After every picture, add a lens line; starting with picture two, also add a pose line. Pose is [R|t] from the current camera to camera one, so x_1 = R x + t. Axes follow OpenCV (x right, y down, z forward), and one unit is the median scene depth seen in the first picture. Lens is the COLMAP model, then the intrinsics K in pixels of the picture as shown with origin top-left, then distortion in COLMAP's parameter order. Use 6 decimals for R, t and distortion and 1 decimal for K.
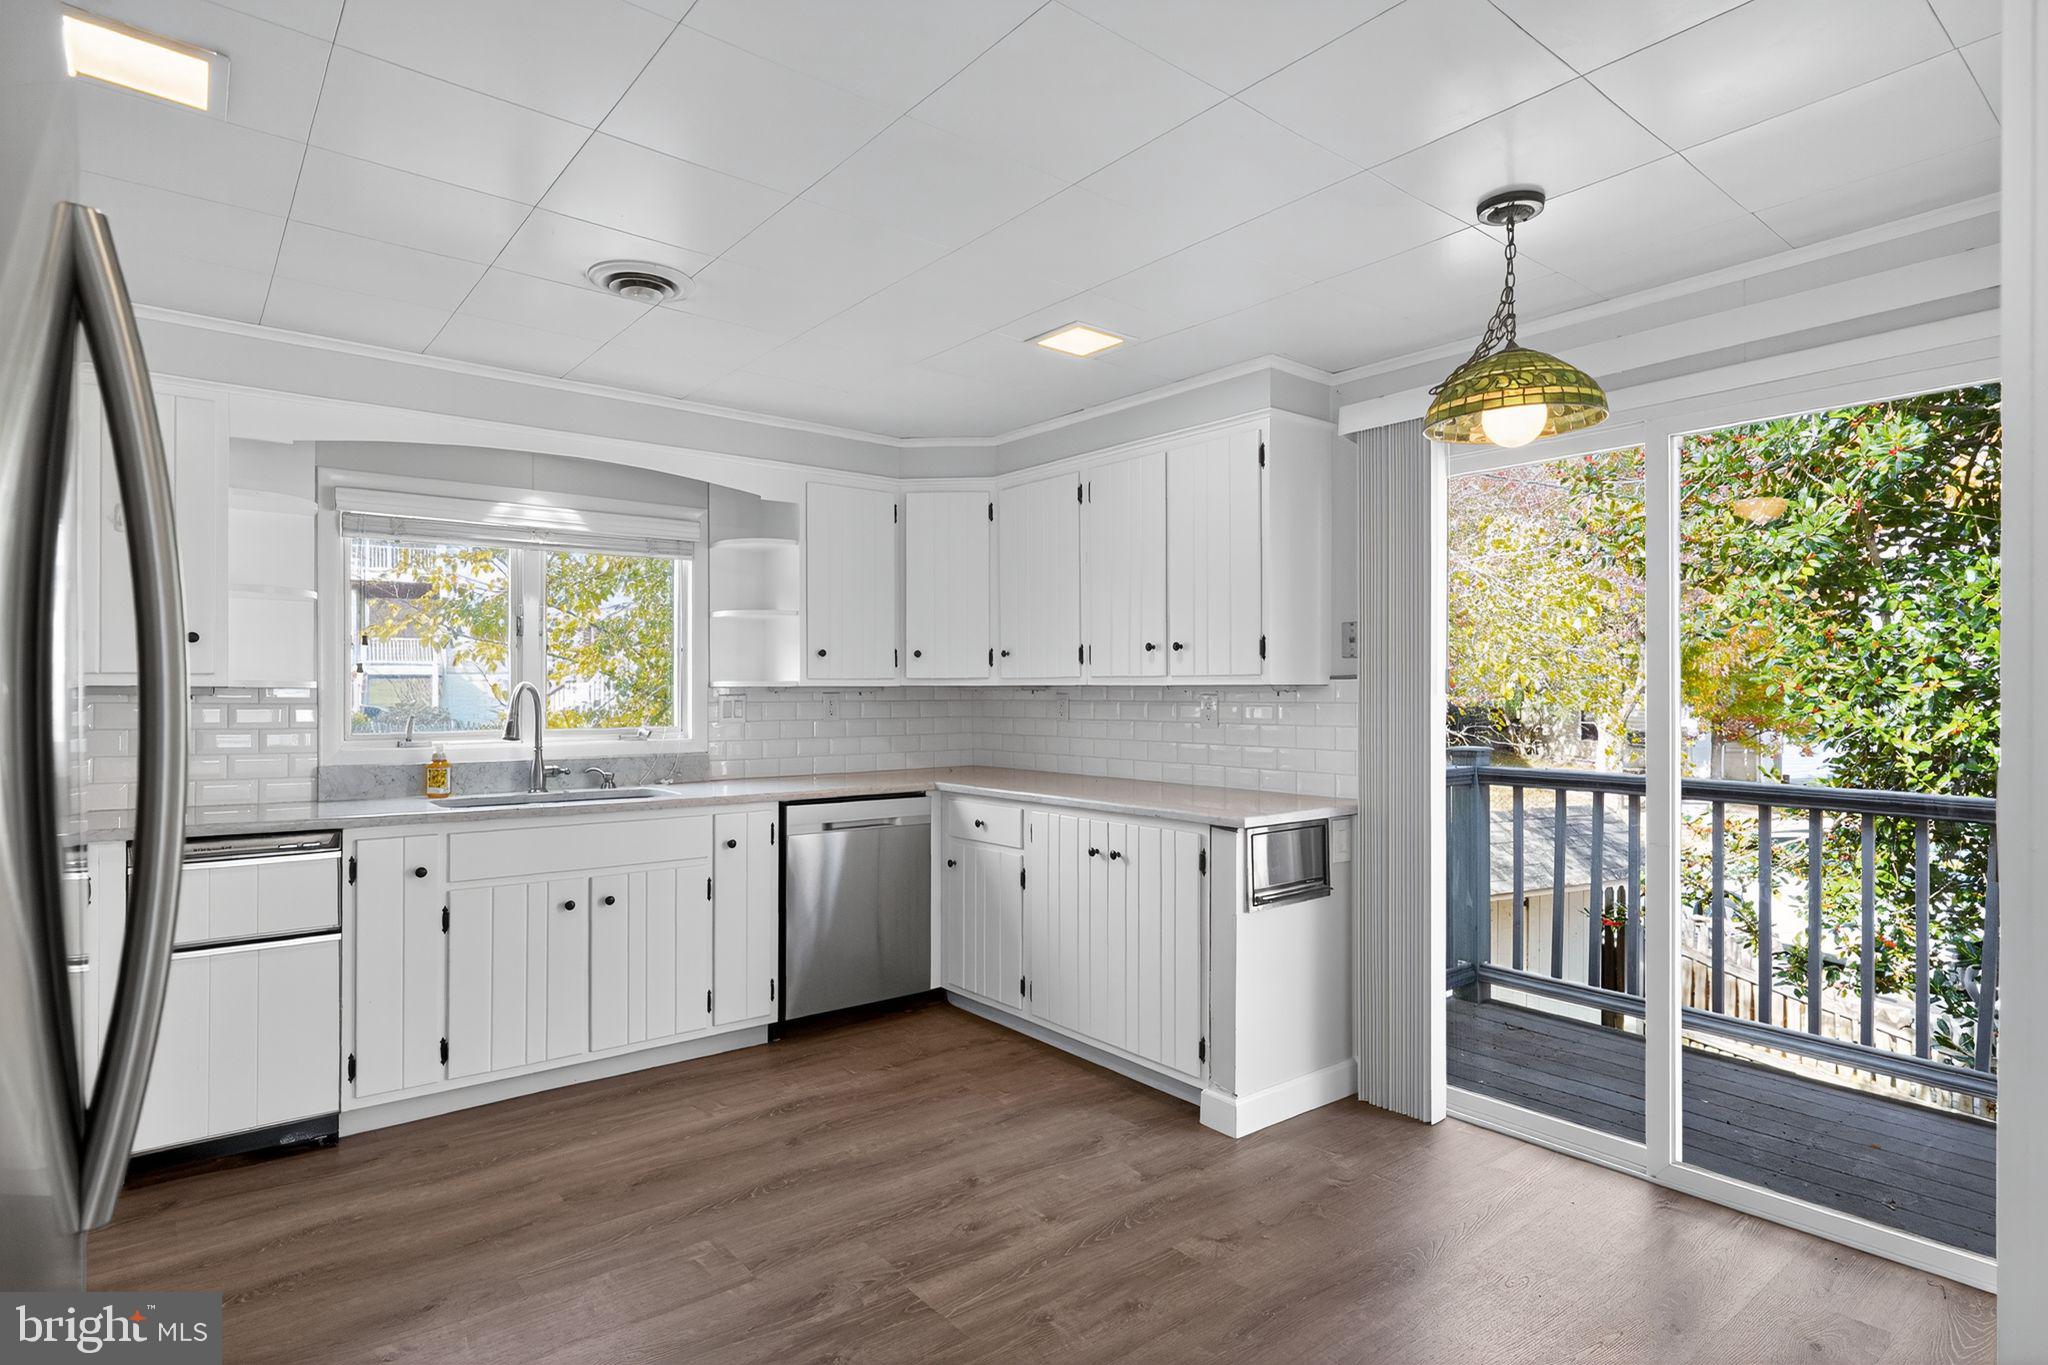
lens RADIAL K [[1080.7, 0, 1020.3], [0, 1080.7, 691.0], [0, 0, 1]] dist [0.003722, -0.000753]
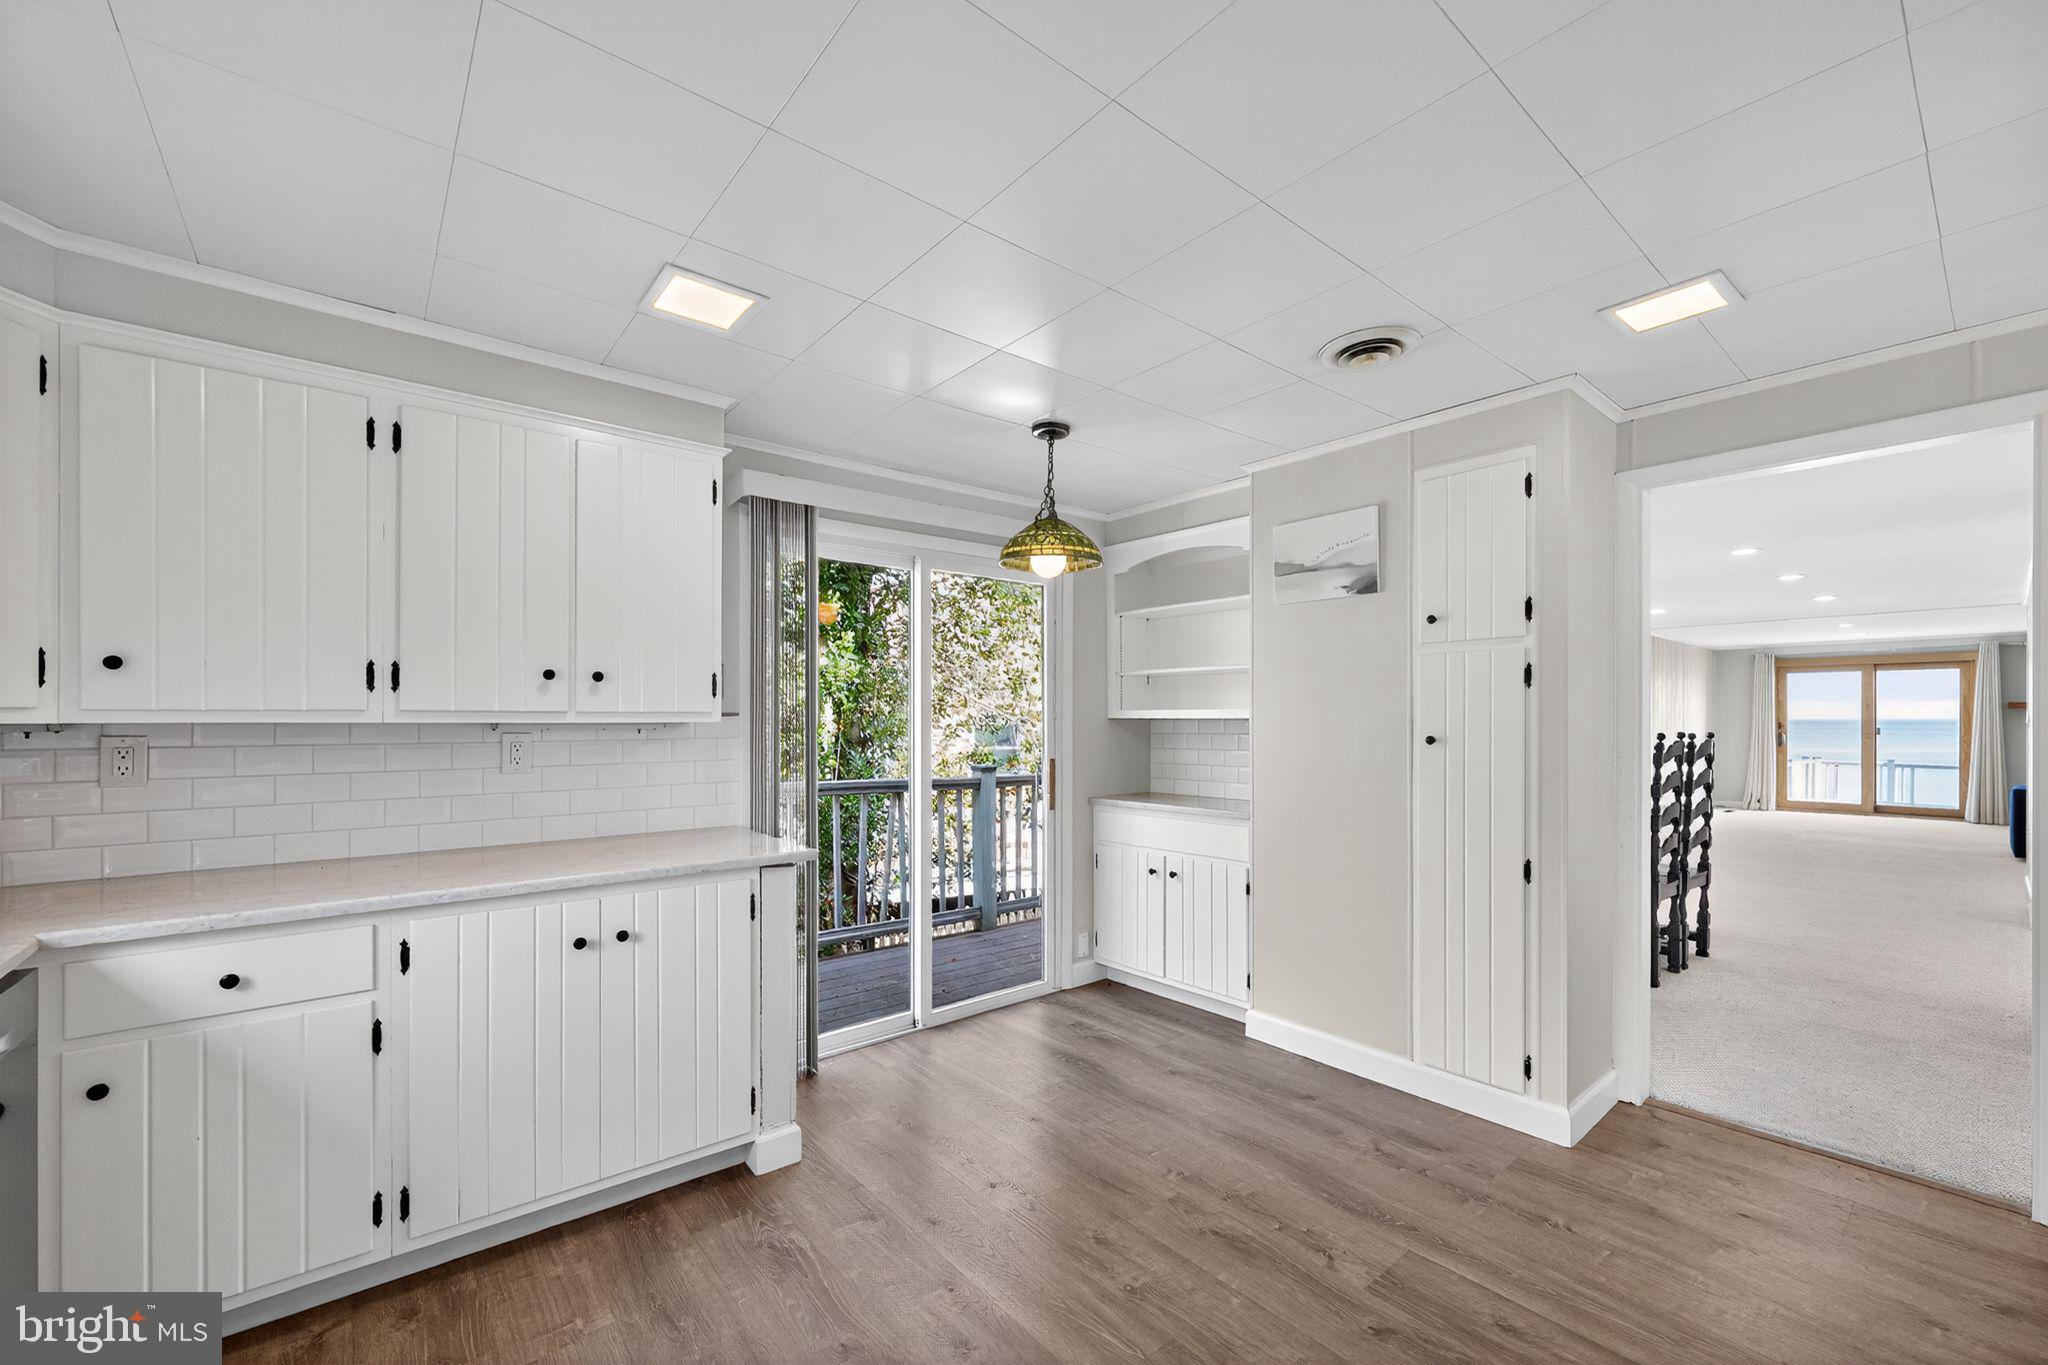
lens RADIAL K [[817.3, 0, 1017.8], [0, 817.3, 721.7], [0, 0, 1]] dist [-0.000381, 0.000039]
pose [[-0.004834, -0.008783, 0.999950, -0.607470], [-0.002763, 0.999958, 0.008770, -0.016517], [-0.999984, -0.002720, -0.004858, 0.826552]]
